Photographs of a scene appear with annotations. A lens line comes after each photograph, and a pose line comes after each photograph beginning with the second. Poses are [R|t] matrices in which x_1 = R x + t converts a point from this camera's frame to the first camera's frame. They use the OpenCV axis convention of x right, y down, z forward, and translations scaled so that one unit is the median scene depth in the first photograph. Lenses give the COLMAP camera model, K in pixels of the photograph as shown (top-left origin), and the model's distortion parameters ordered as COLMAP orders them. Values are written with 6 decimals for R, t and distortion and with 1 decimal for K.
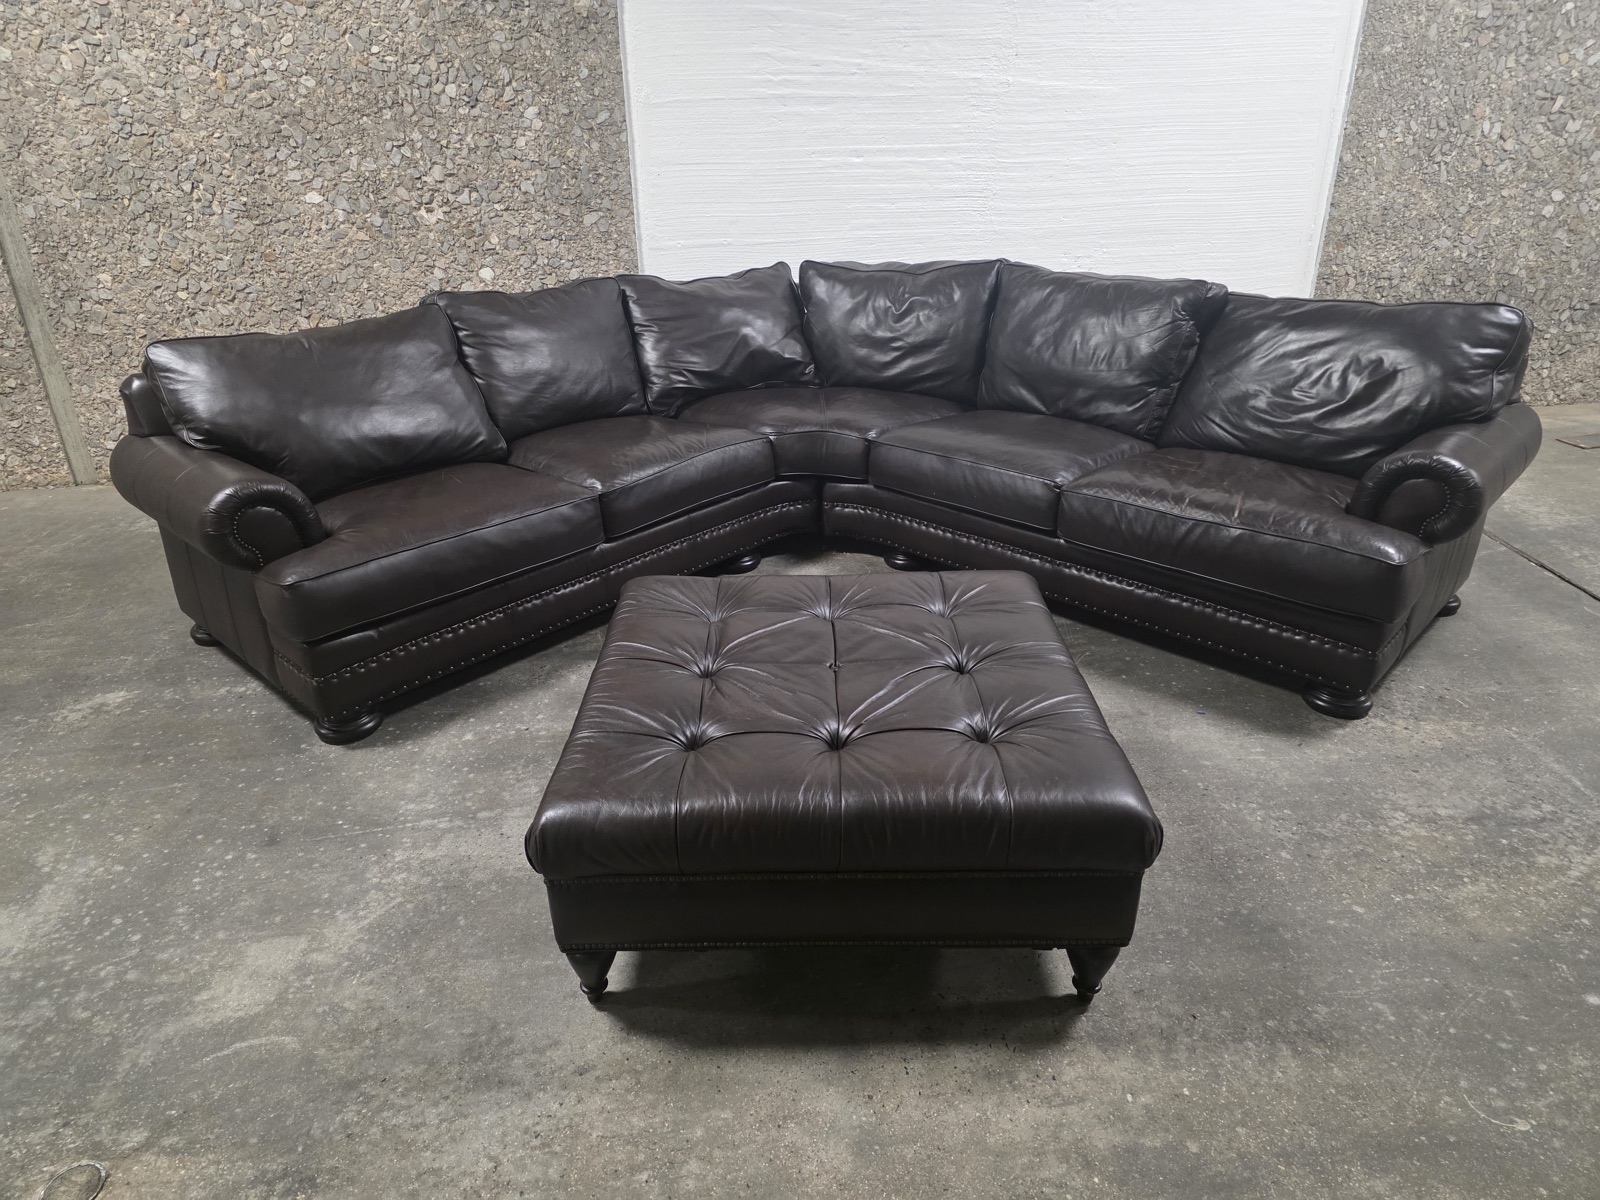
lens RADIAL K [[1087.0, 0, 794.0], [0, 1087.0, 591.8], [0, 0, 1]] dist [0.040822, -0.034170]
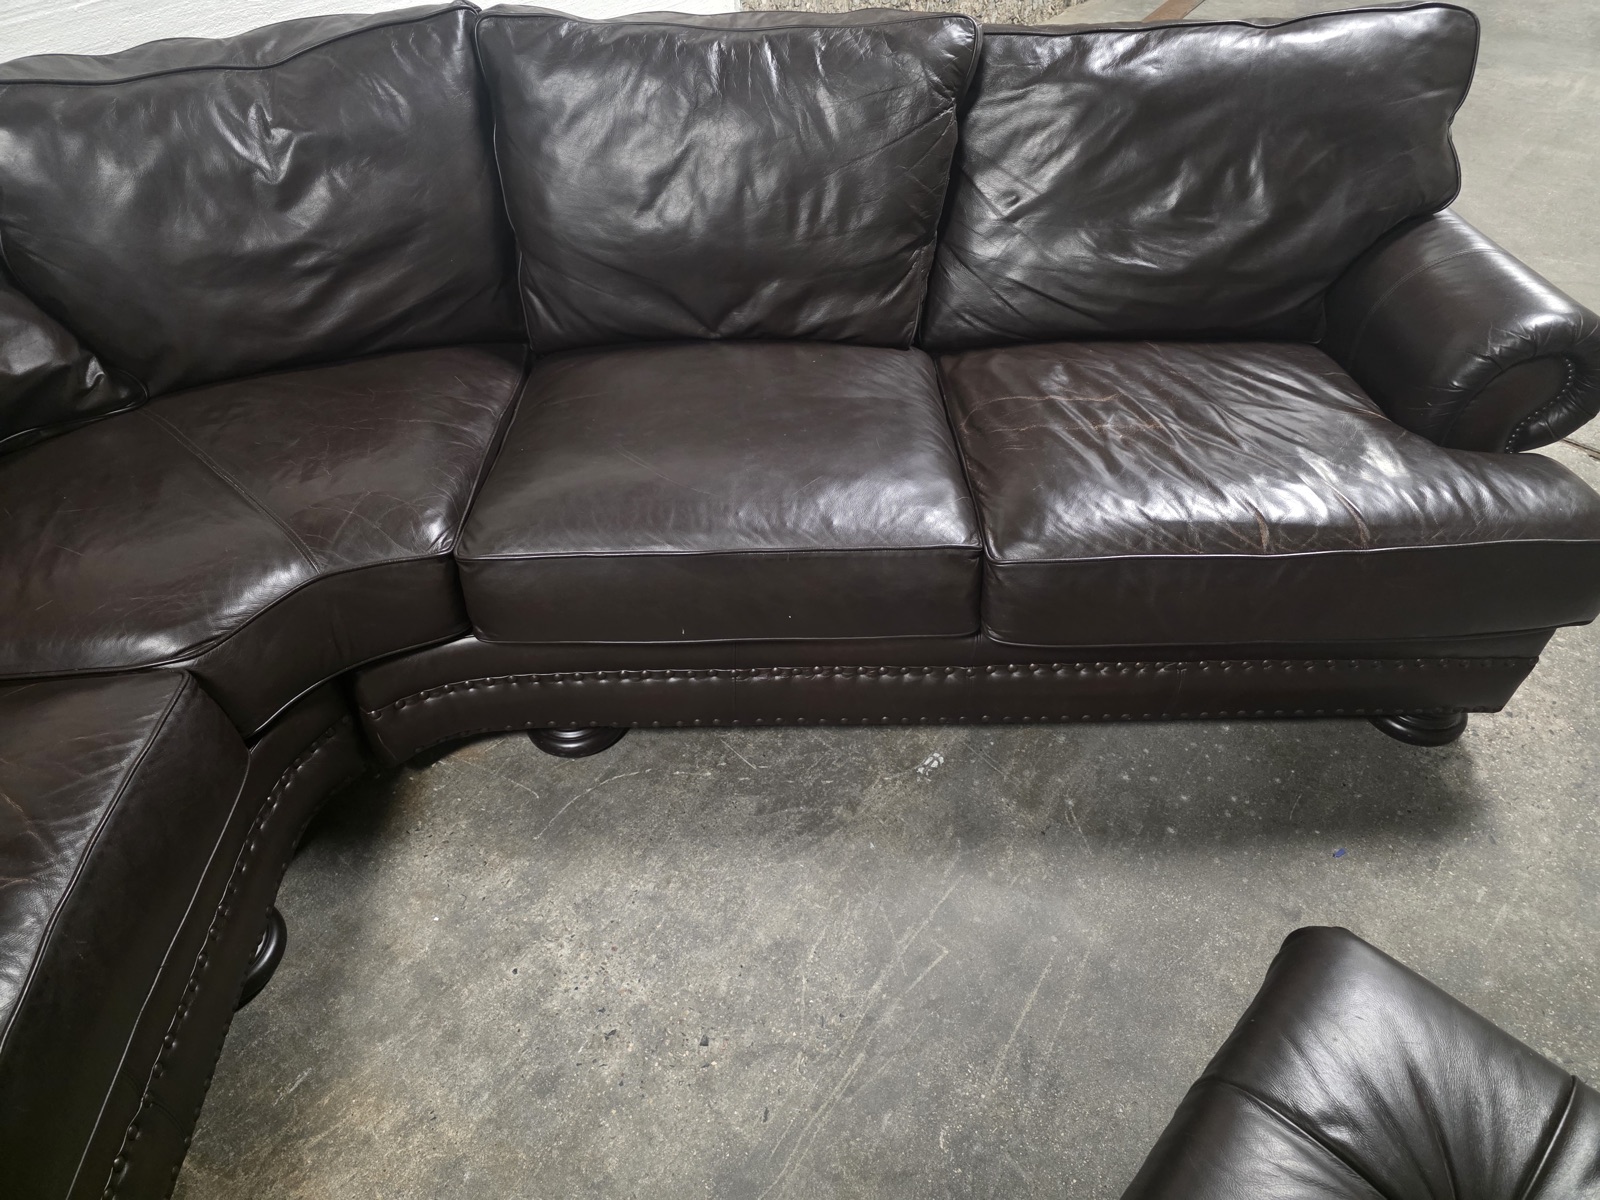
lens RADIAL K [[1087.0, 0, 795.7], [0, 1087.0, 580.9], [0, 0, 1]] dist [0.040822, -0.034170]
pose [[0.700228, -0.450091, 0.554165, -0.107677], [0.273645, 0.886155, 0.373962, -0.389899], [-0.659393, -0.110214, 0.743675, 0.962876]]
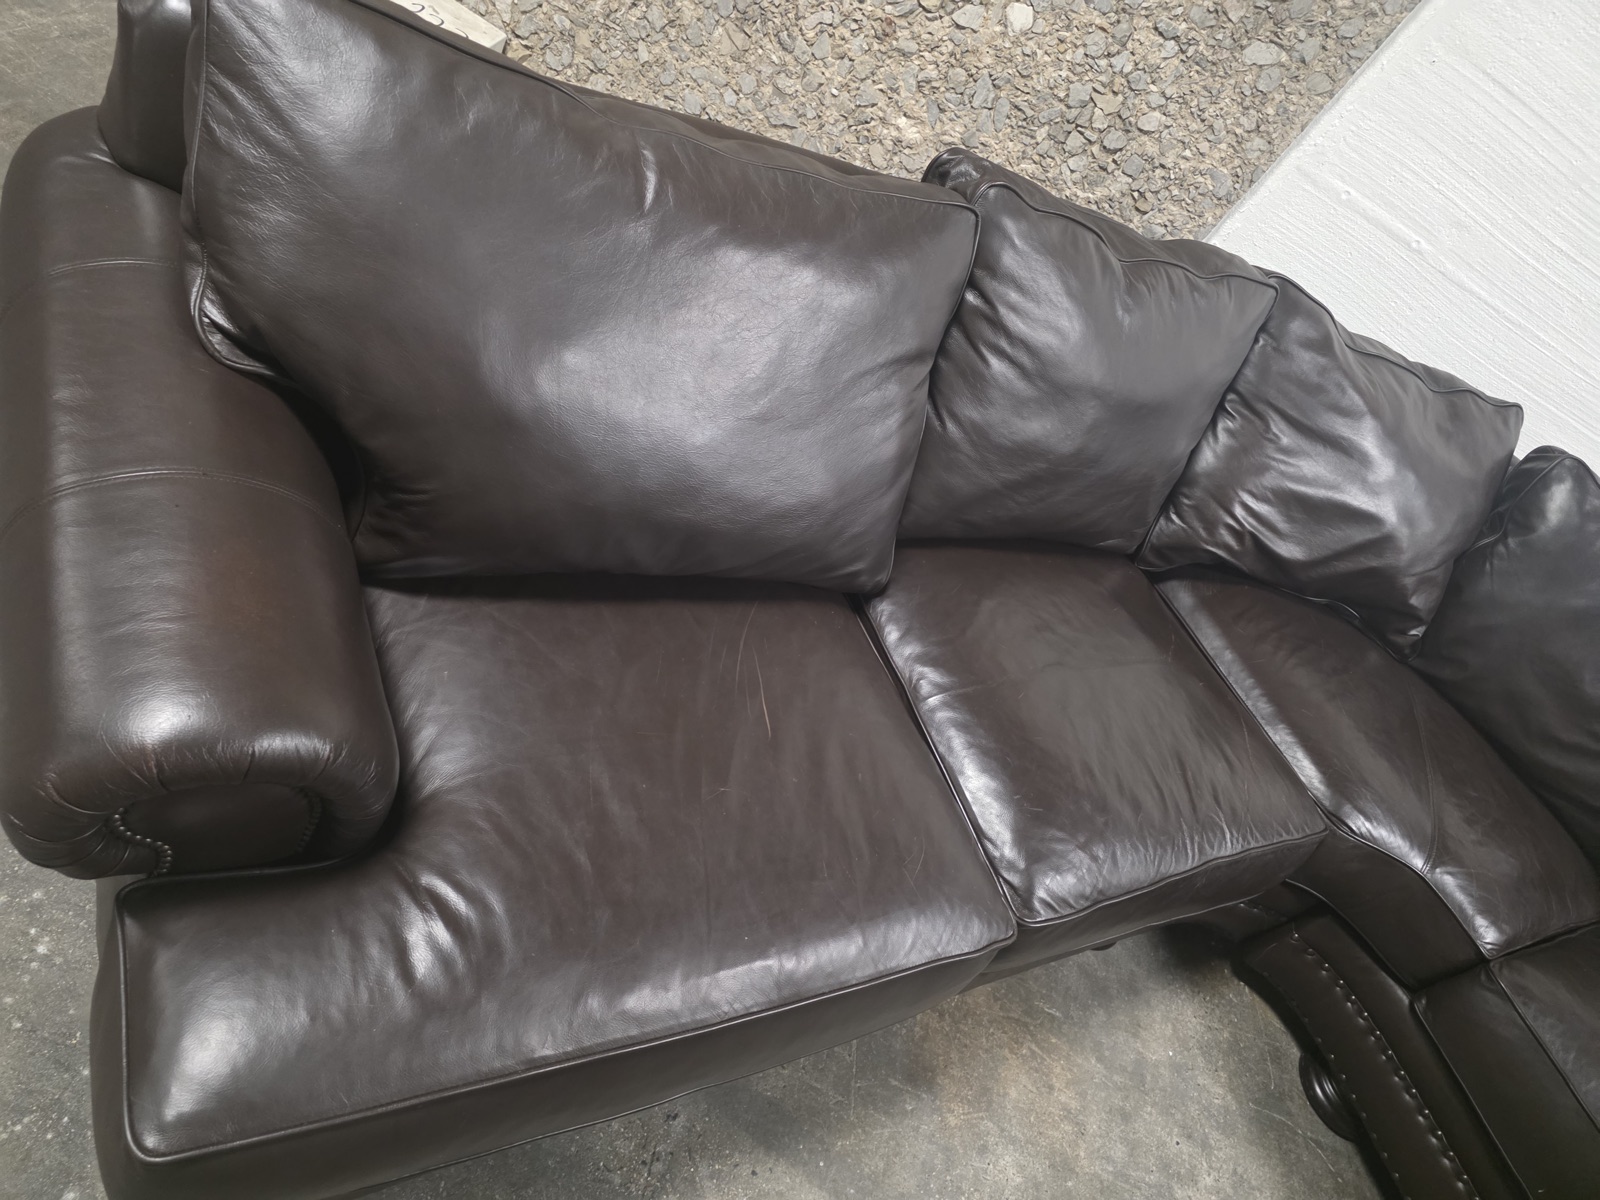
lens RADIAL K [[1087.0, 0, 791.5], [0, 1087.0, 583.5], [0, 0, 1]] dist [0.040822, -0.034170]
pose [[0.795605, 0.601014, 0.076118, -0.485752], [-0.594964, 0.751488, 0.285102, -0.347433], [0.114149, -0.272116, 0.955470, 0.858550]]
